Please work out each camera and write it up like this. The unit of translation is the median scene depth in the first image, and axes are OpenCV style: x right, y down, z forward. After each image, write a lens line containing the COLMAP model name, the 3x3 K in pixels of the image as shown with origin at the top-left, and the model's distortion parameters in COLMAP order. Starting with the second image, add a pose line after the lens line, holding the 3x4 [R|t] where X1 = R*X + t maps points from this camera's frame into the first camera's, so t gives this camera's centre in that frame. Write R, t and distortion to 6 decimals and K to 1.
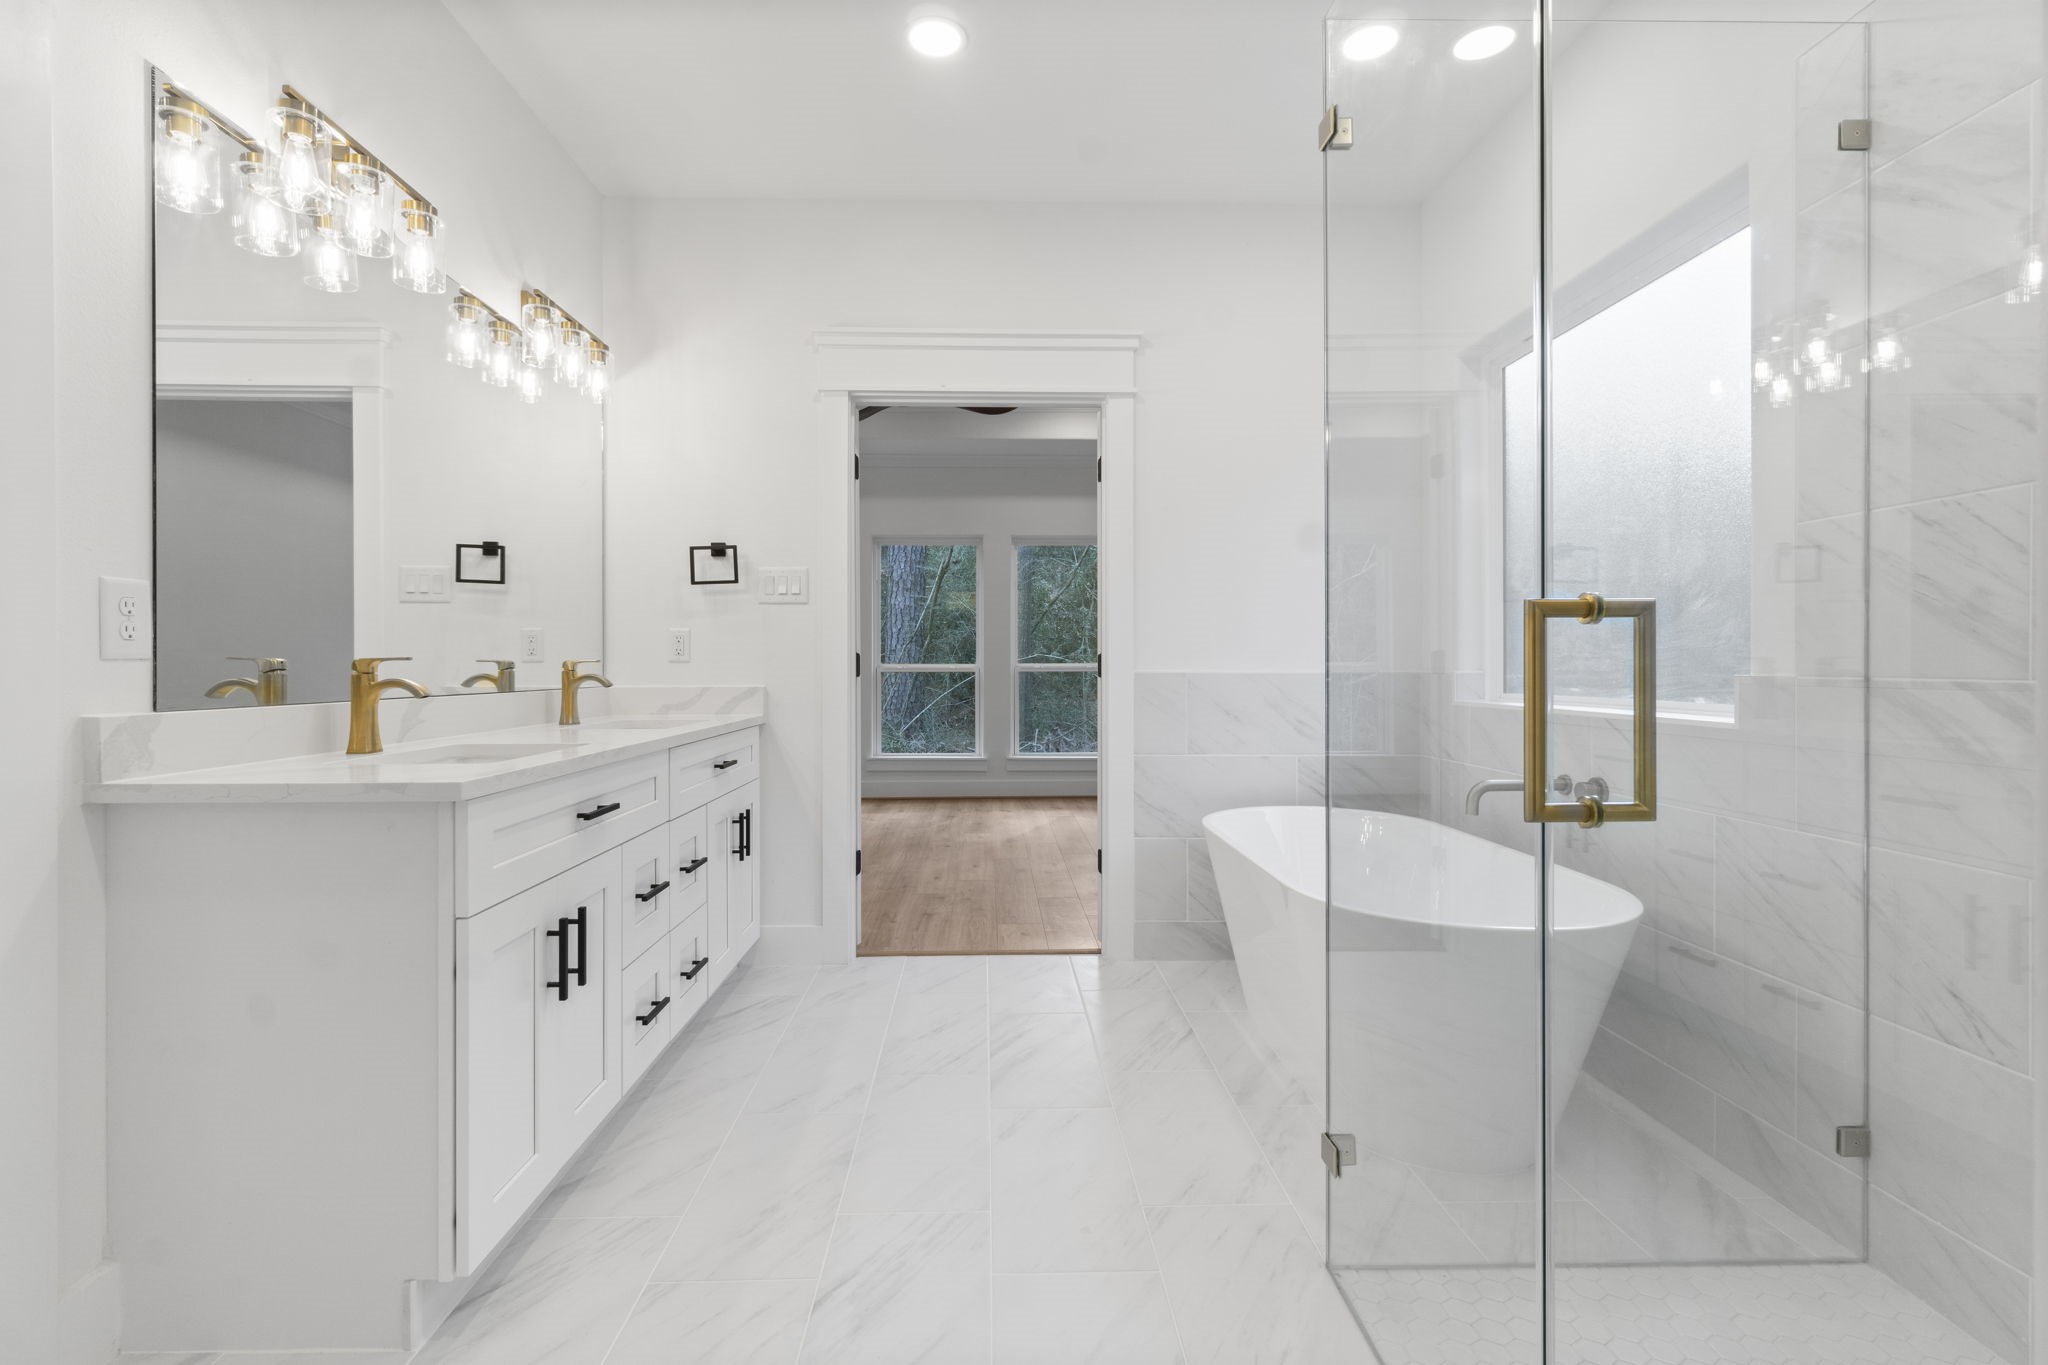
lens RADIAL K [[884.9, 0, 1012.1], [0, 884.9, 660.5], [0, 0, 1]] dist [-0.003957, 0.000171]
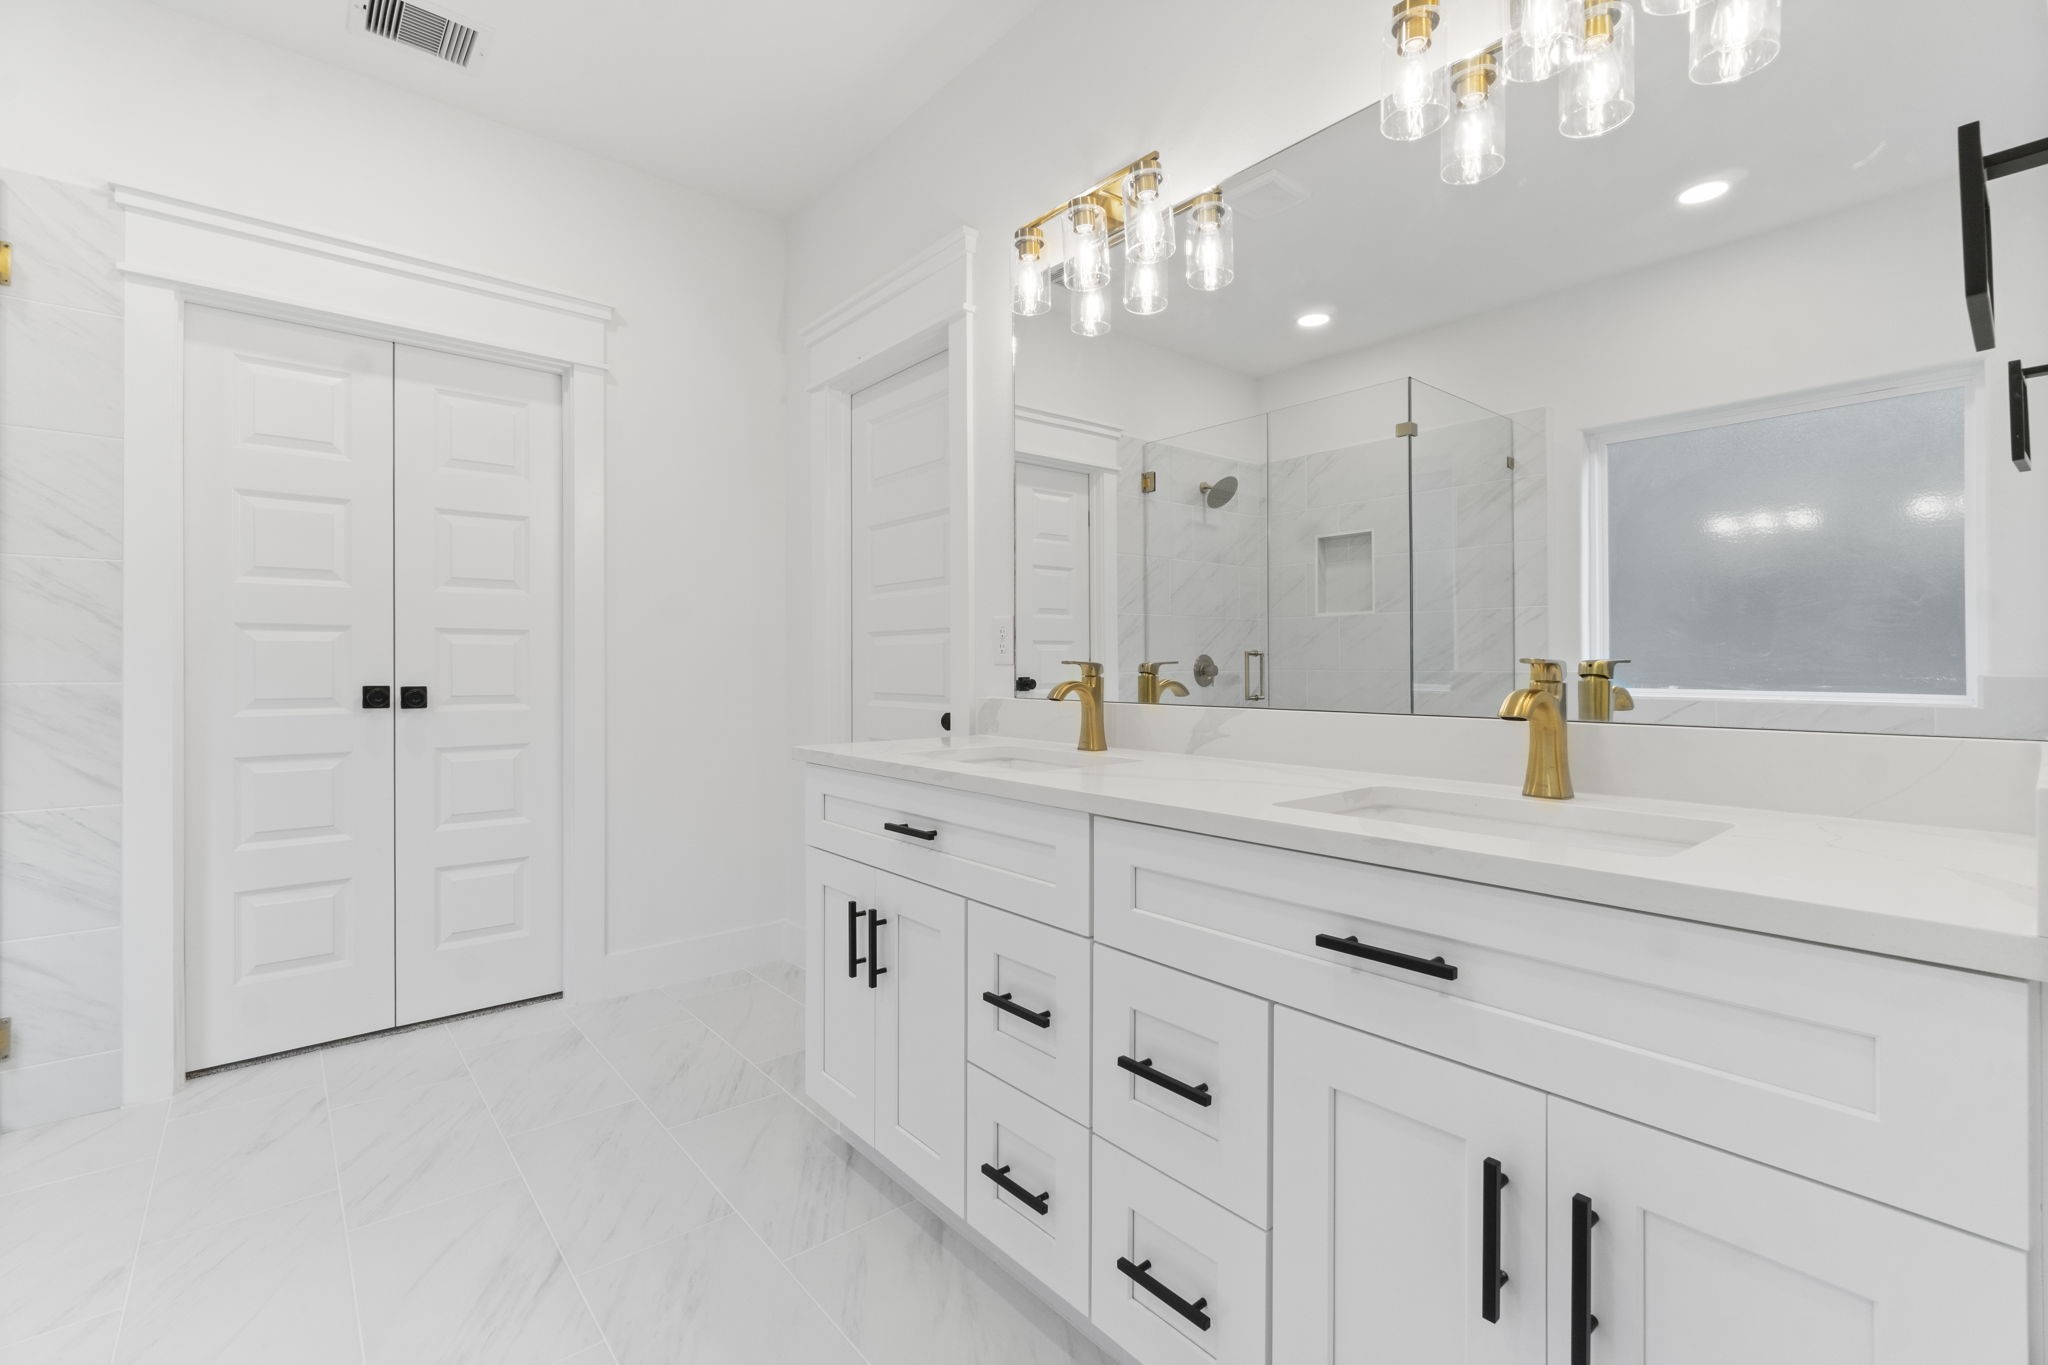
lens RADIAL K [[884.9, 0, 1012.1], [0, 884.9, 660.5], [0, 0, 1]] dist [-0.003957, 0.000171]
pose [[-0.784648, -0.004966, -0.619921, 0.013083], [0.004389, 0.999898, -0.013565, 0.009253], [0.619926, -0.013365, -0.784547, 1.653183]]
